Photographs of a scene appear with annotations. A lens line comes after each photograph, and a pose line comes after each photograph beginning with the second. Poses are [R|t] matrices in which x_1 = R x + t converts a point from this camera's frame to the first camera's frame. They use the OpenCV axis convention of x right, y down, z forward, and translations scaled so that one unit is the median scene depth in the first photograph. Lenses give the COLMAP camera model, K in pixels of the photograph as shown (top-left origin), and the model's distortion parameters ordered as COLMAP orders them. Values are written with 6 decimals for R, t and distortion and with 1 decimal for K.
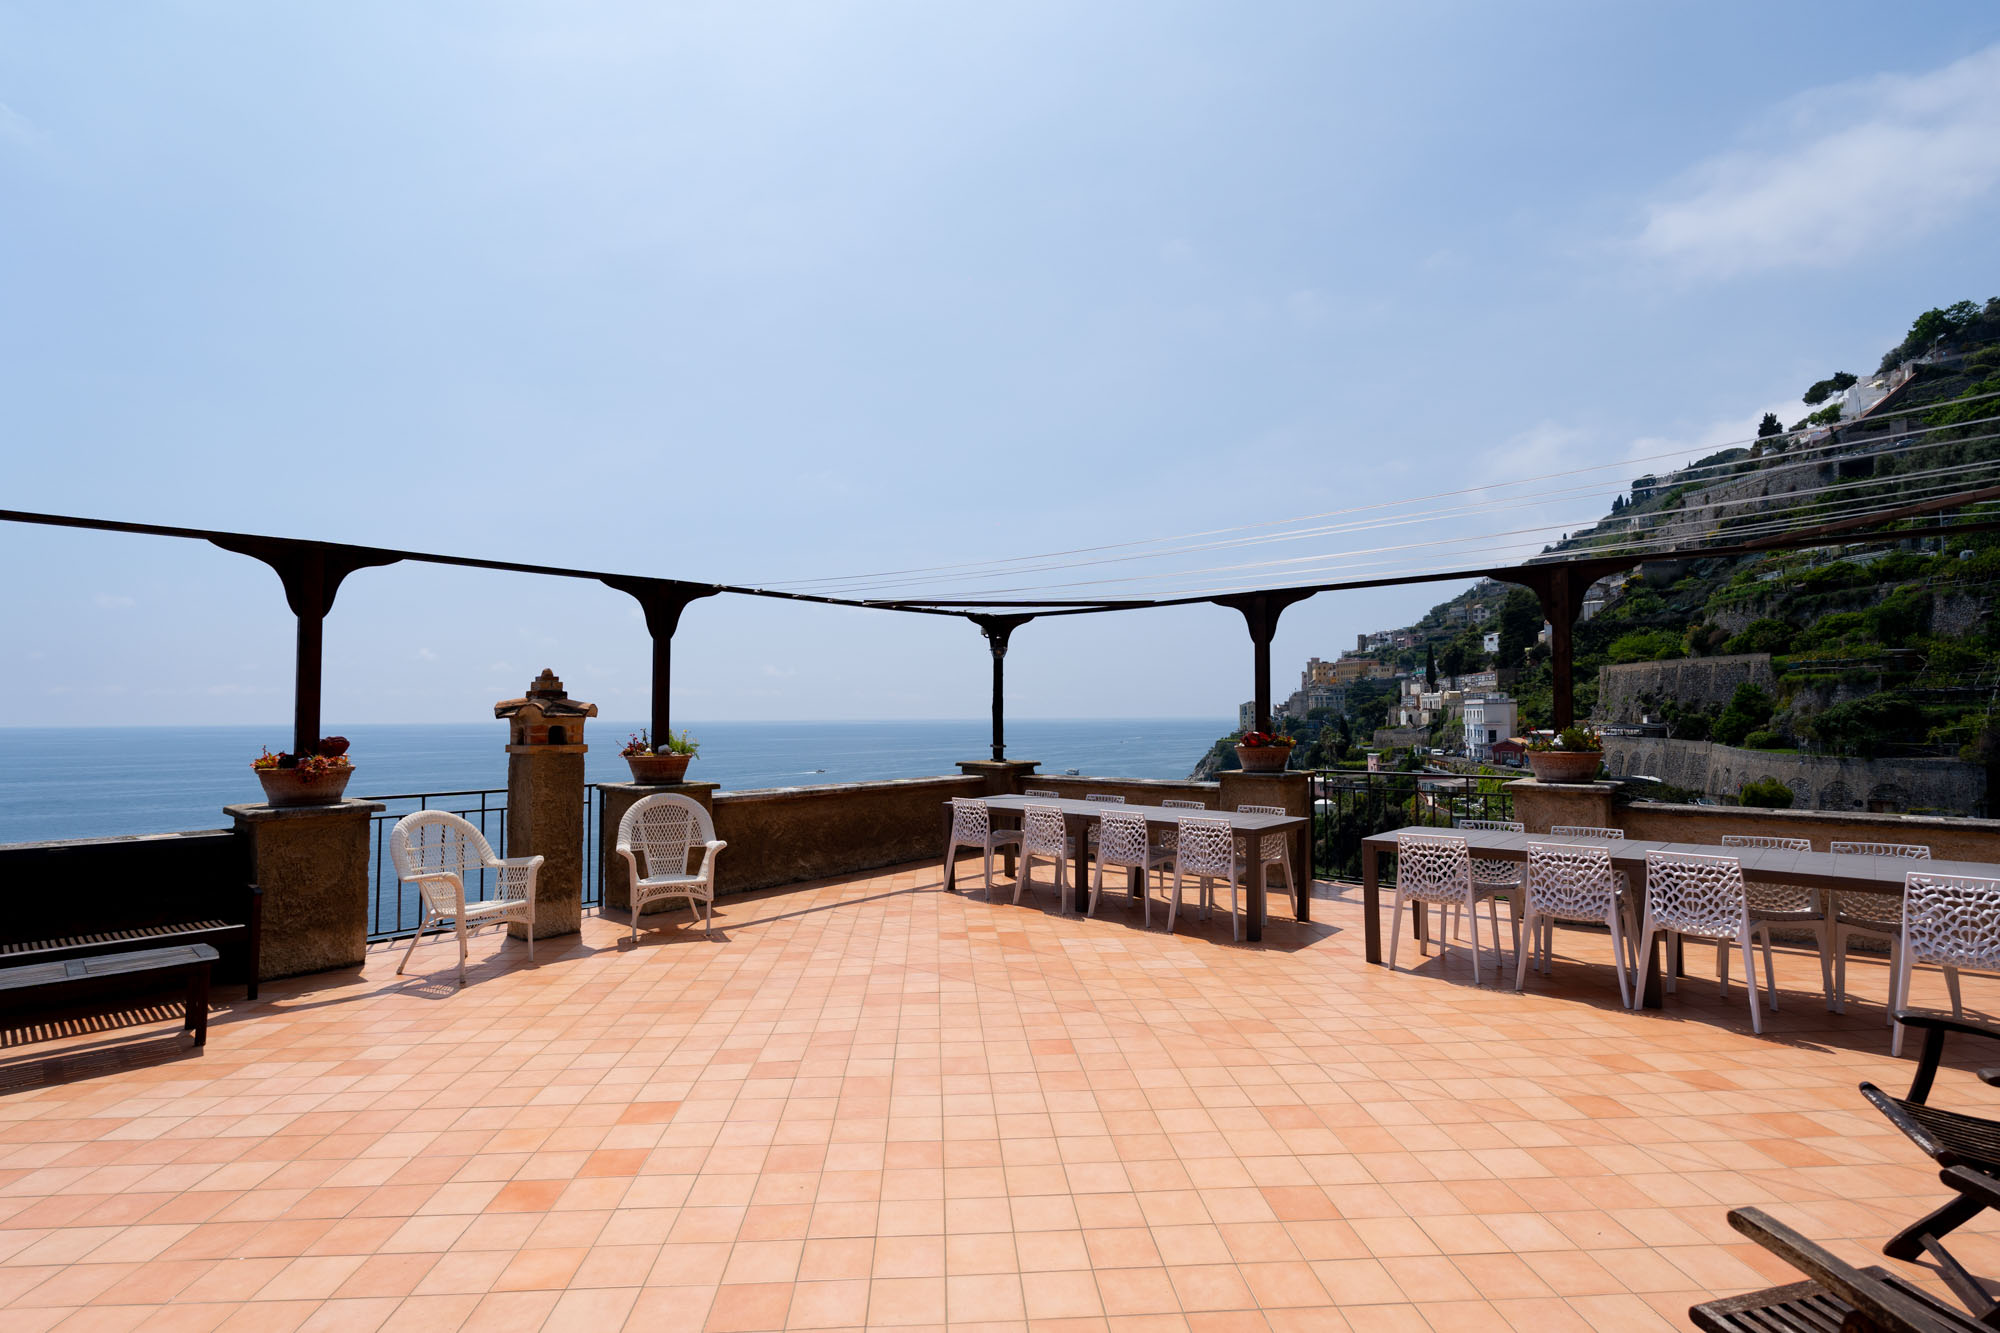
lens RADIAL K [[962.1, 0, 1000.0], [0, 962.1, 666.5], [0, 0, 1]] dist [-0.015638, -0.000161]
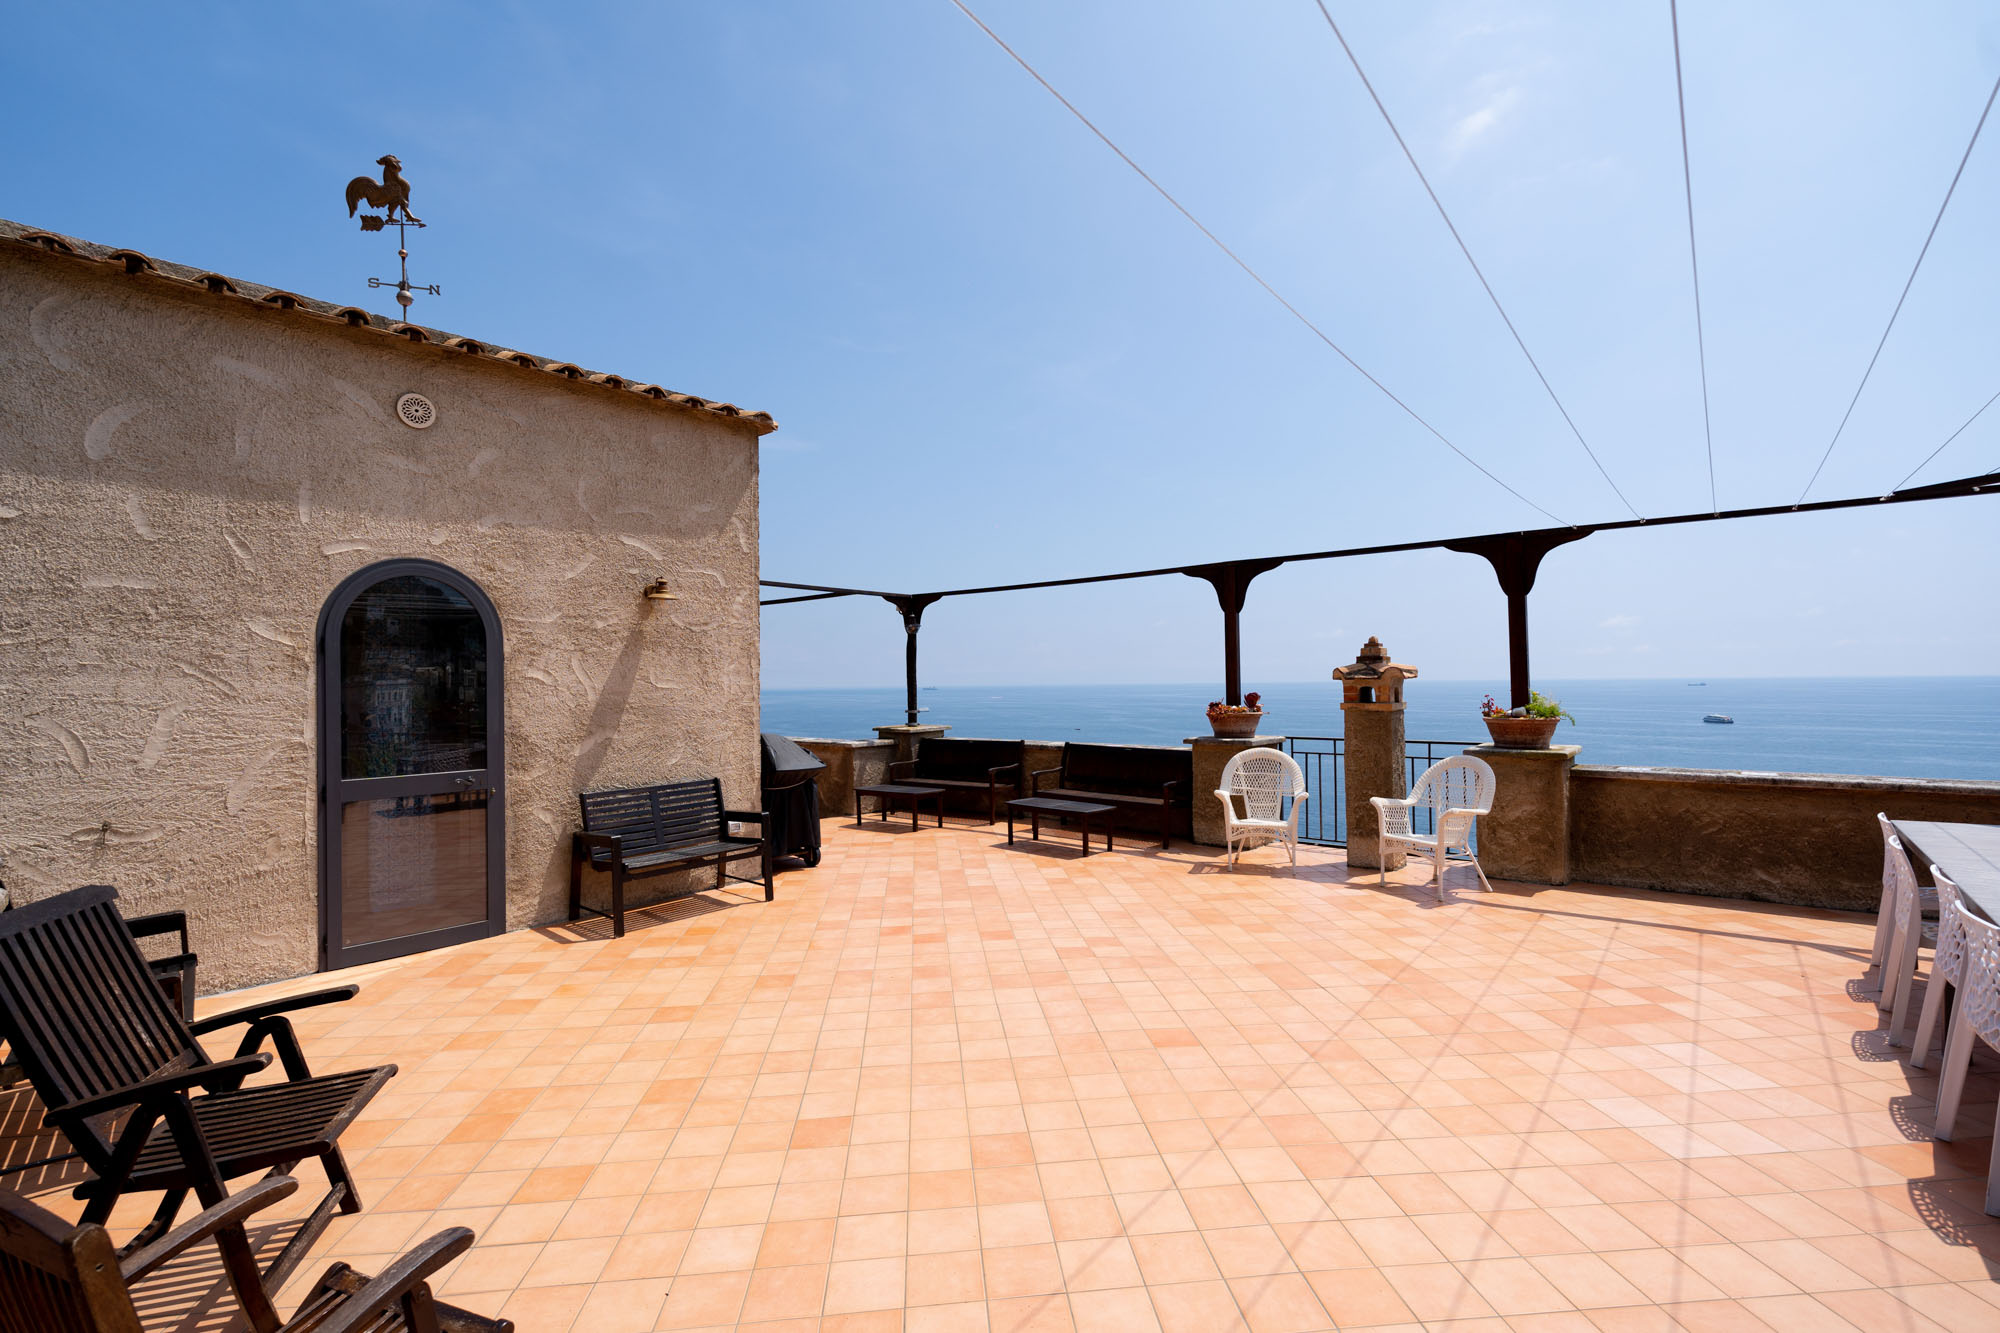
lens RADIAL K [[901.1, 0, 1000.0], [0, 901.1, 666.5], [0, 0, 1]] dist [-0.010734, -0.000024]
pose [[0.023305, -0.006769, -0.999705, 0.735909], [0.060406, 0.998160, -0.005351, 0.021001], [0.997902, -0.060263, 0.023671, 0.654314]]
